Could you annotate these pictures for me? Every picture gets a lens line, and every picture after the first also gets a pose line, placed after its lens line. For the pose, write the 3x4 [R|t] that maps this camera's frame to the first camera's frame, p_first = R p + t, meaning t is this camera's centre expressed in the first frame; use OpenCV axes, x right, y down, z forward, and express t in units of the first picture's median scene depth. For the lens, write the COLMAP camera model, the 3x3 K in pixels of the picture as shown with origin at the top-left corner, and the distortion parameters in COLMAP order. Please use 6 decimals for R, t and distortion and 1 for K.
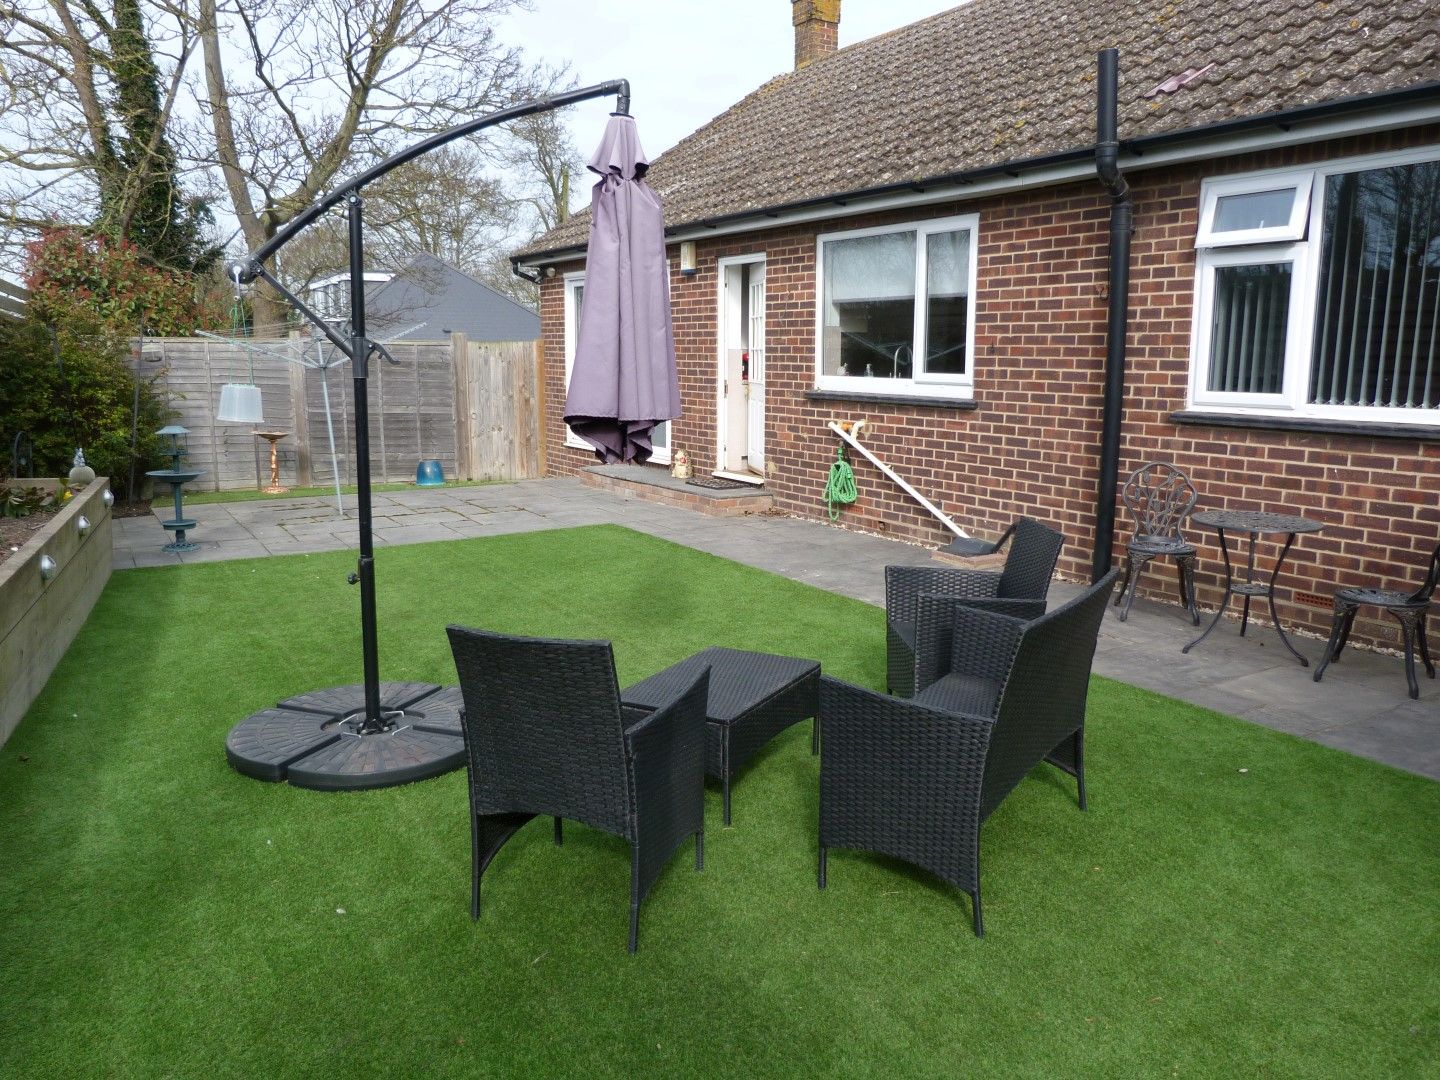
lens RADIAL K [[1086.5, 0, 731.2], [0, 1086.5, 544.4], [0, 0, 1]] dist [-0.012310, -0.007775]
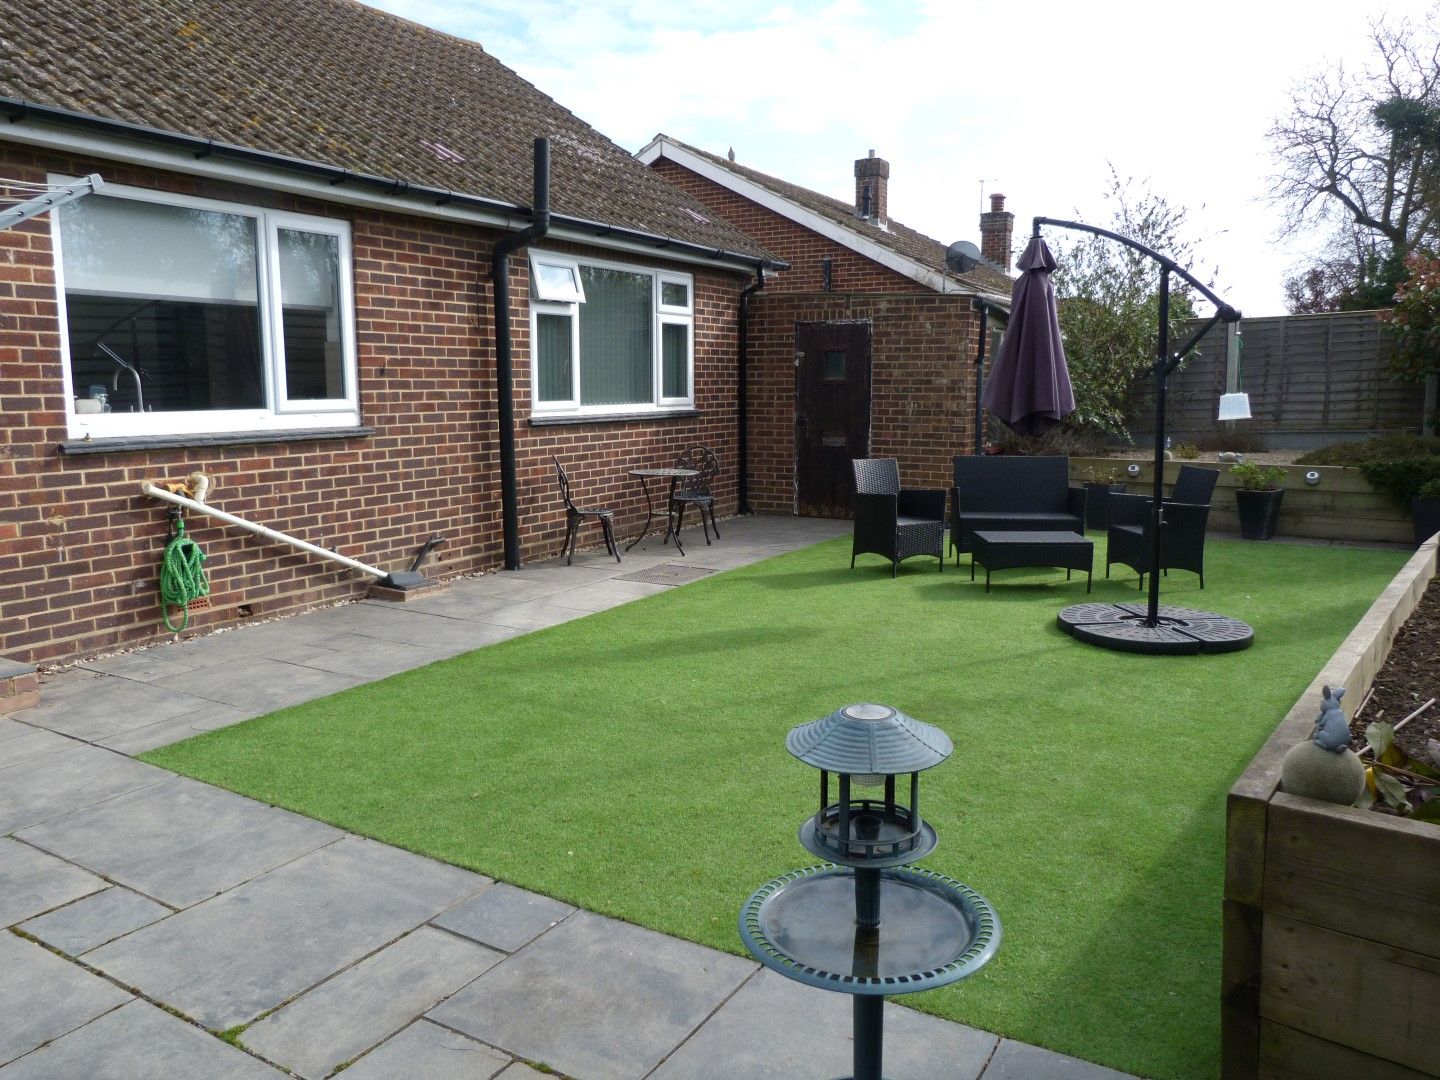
lens RADIAL K [[1086.5, 0, 730.2], [0, 1086.5, 530.8], [0, 0, 1]] dist [-0.012310, -0.007775]
pose [[-0.471195, -0.132565, 0.872010, -0.753415], [0.147735, 0.962813, 0.226198, -0.216752], [-0.869569, 0.235410, -0.434088, 1.188839]]
